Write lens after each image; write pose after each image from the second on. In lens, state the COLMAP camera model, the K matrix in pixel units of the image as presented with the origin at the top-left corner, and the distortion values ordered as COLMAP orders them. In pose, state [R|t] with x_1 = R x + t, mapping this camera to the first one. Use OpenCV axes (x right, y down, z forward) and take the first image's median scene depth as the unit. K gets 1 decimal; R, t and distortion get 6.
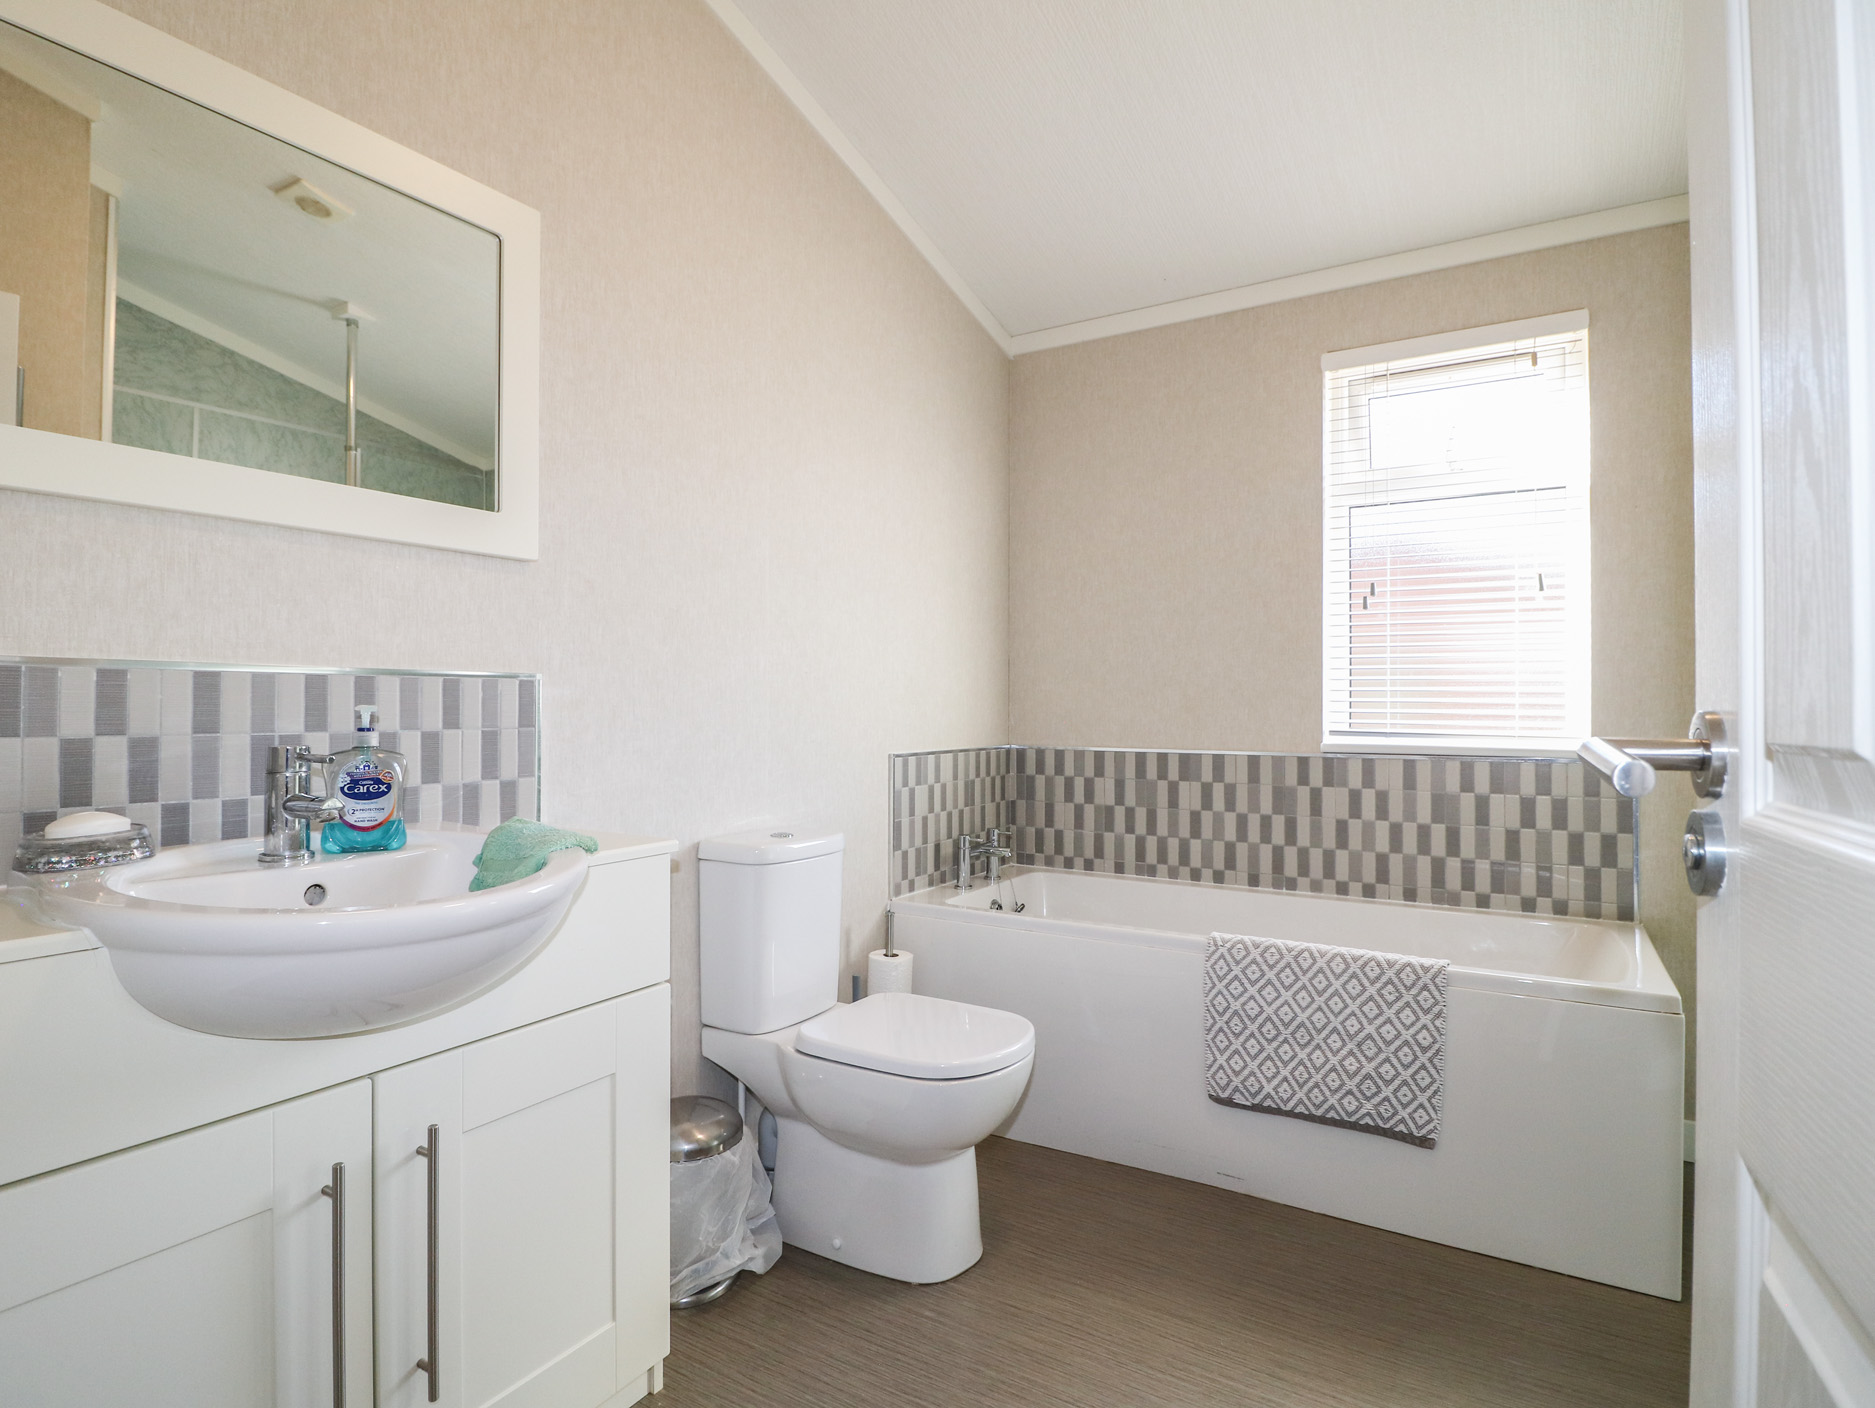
lens RADIAL K [[981.9, 0, 944.5], [0, 981.9, 698.9], [0, 0, 1]] dist [-0.007539, -0.010395]
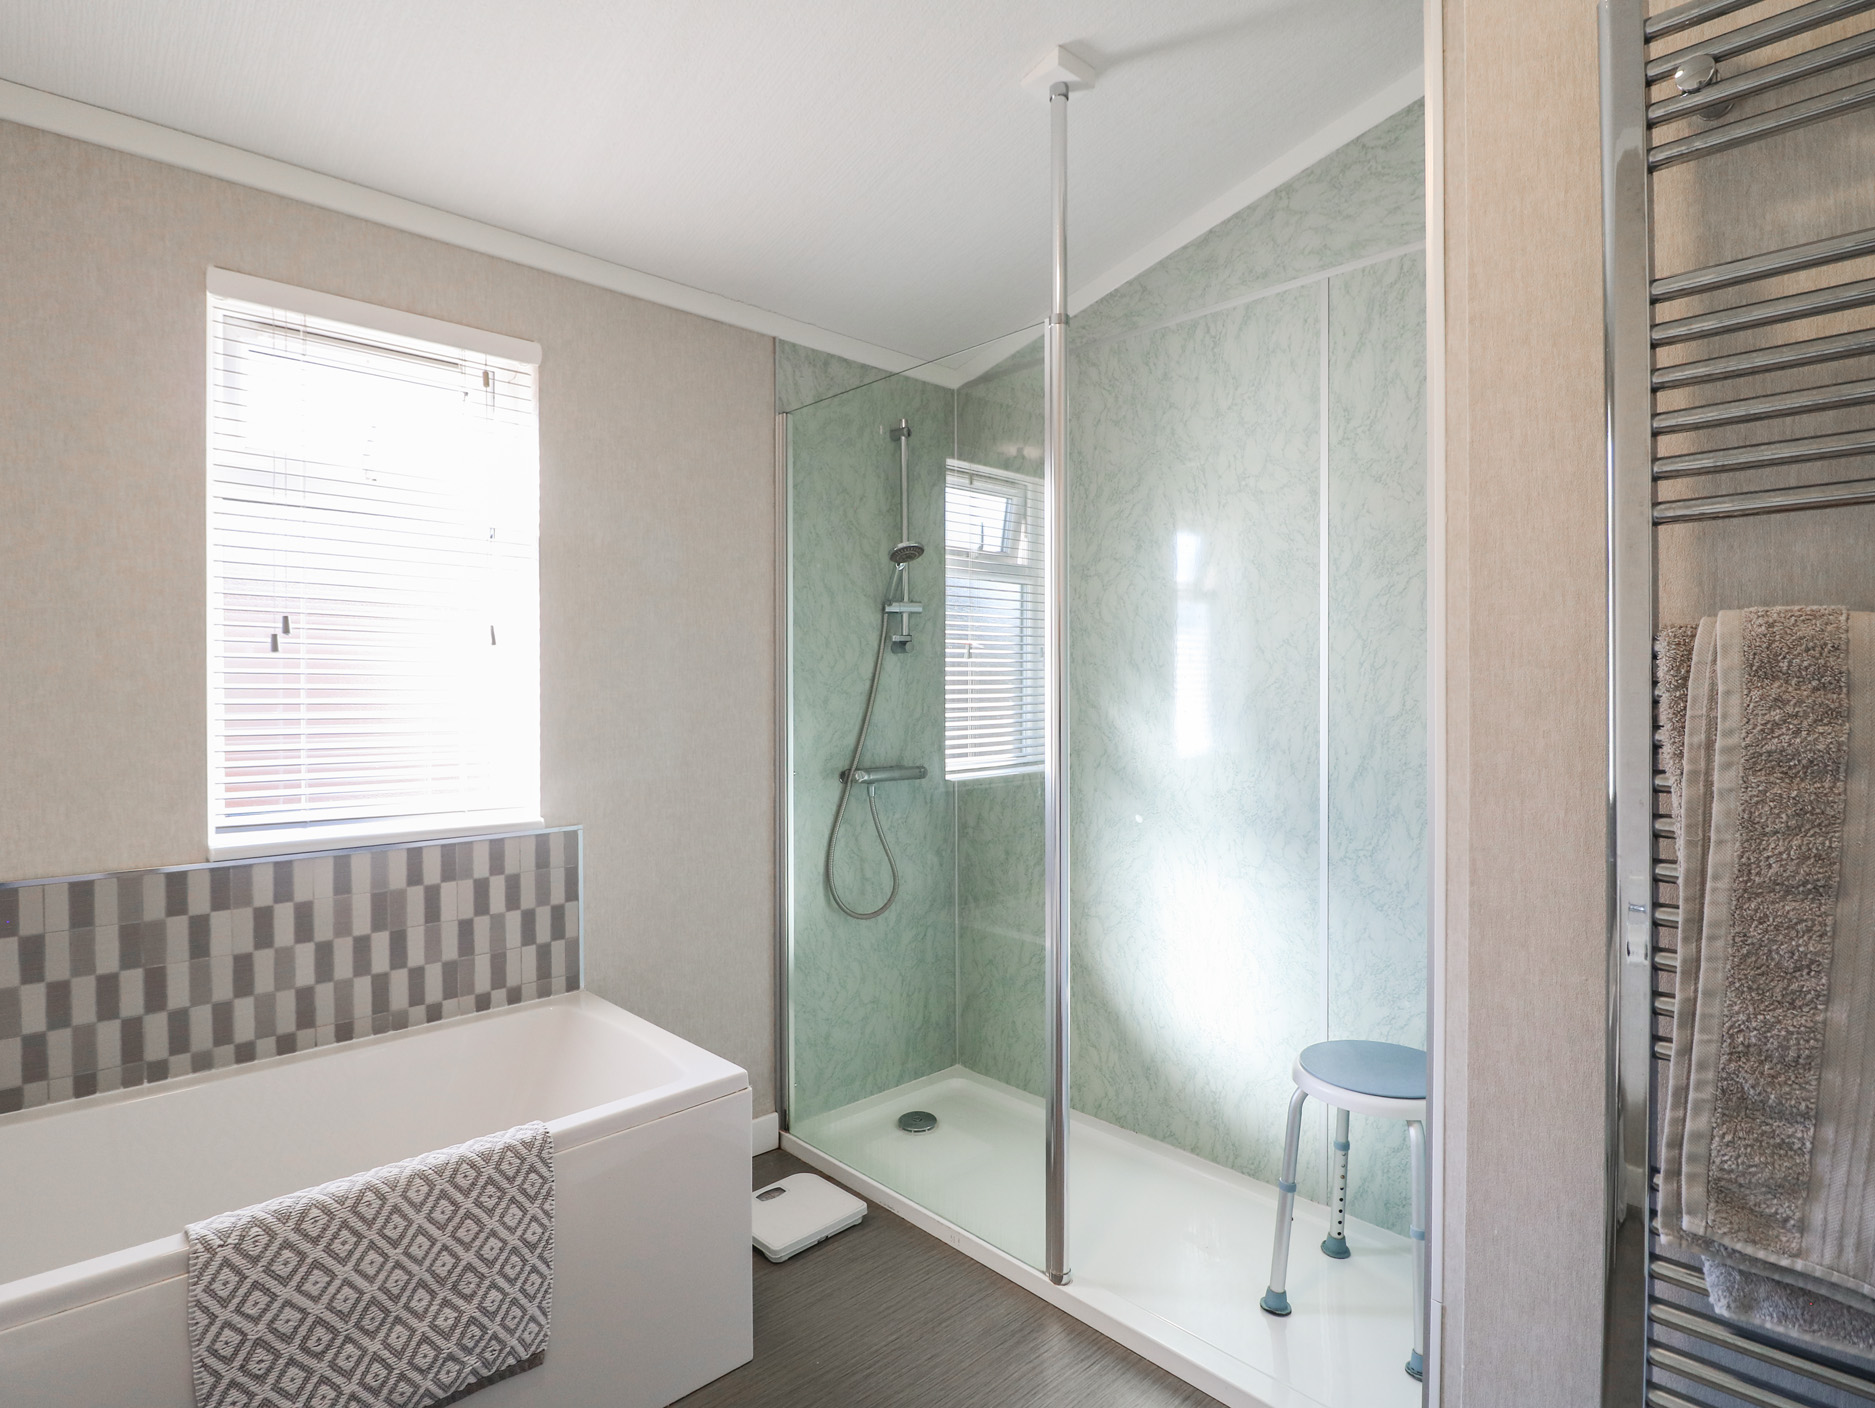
lens RADIAL K [[981.9, 0, 959.7], [0, 981.9, 701.3], [0, 0, 1]] dist [-0.007539, -0.010395]
pose [[0.256184, -0.010961, 0.966566, -0.134758], [-0.007974, 0.999878, 0.013452, -0.072351], [-0.966595, -0.011154, 0.256065, 0.352764]]
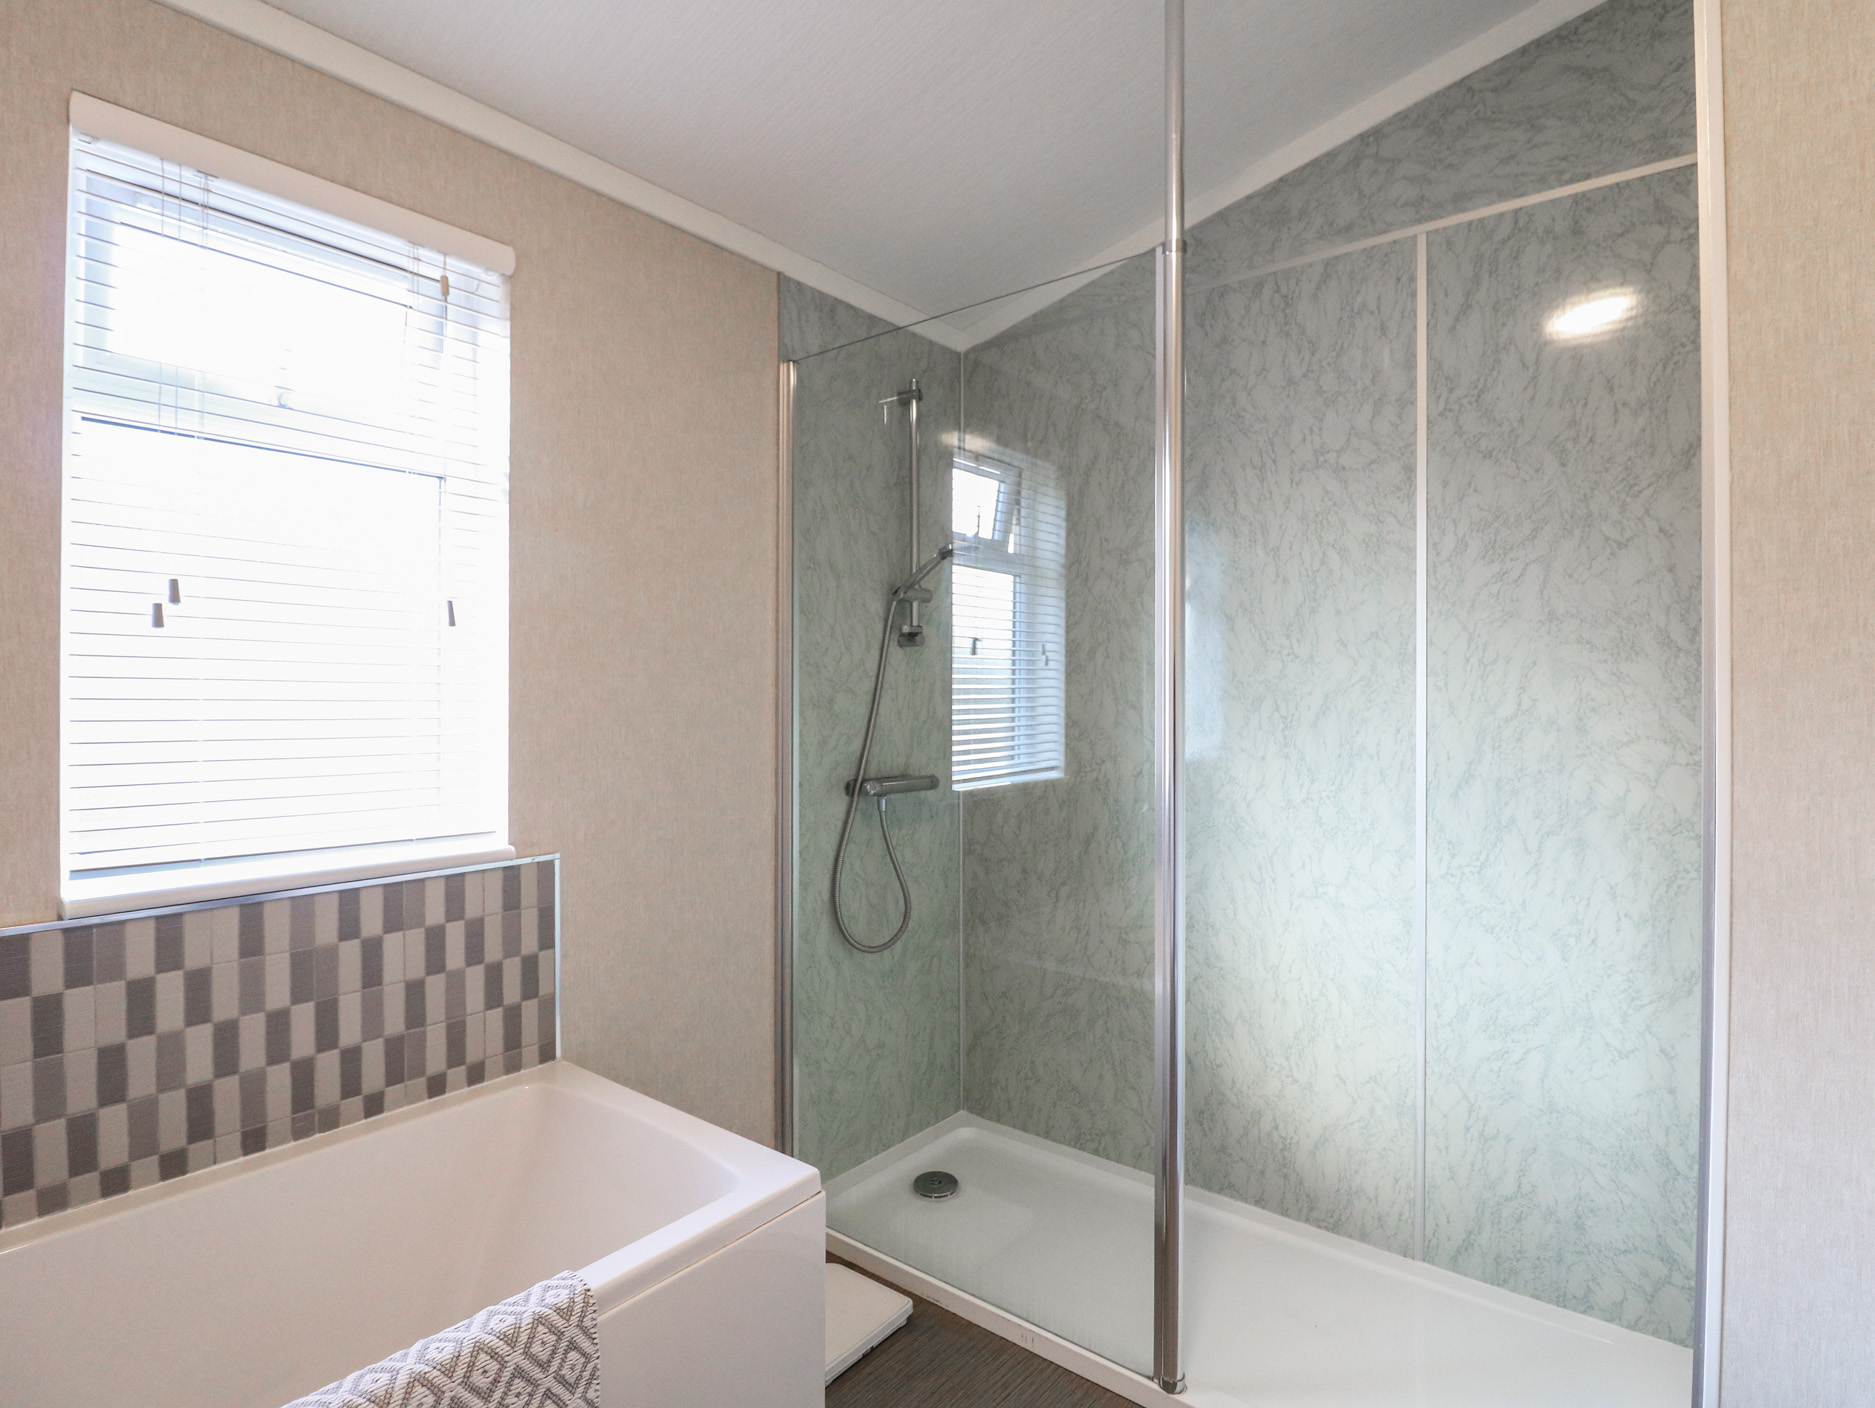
lens RADIAL K [[981.9, 0, 969.8], [0, 981.9, 699.2], [0, 0, 1]] dist [-0.007539, -0.010395]
pose [[0.128501, -0.003556, 0.991703, -0.028045], [-0.011257, 0.999924, 0.005044, -0.064064], [-0.991646, -0.011812, 0.128451, 0.529829]]
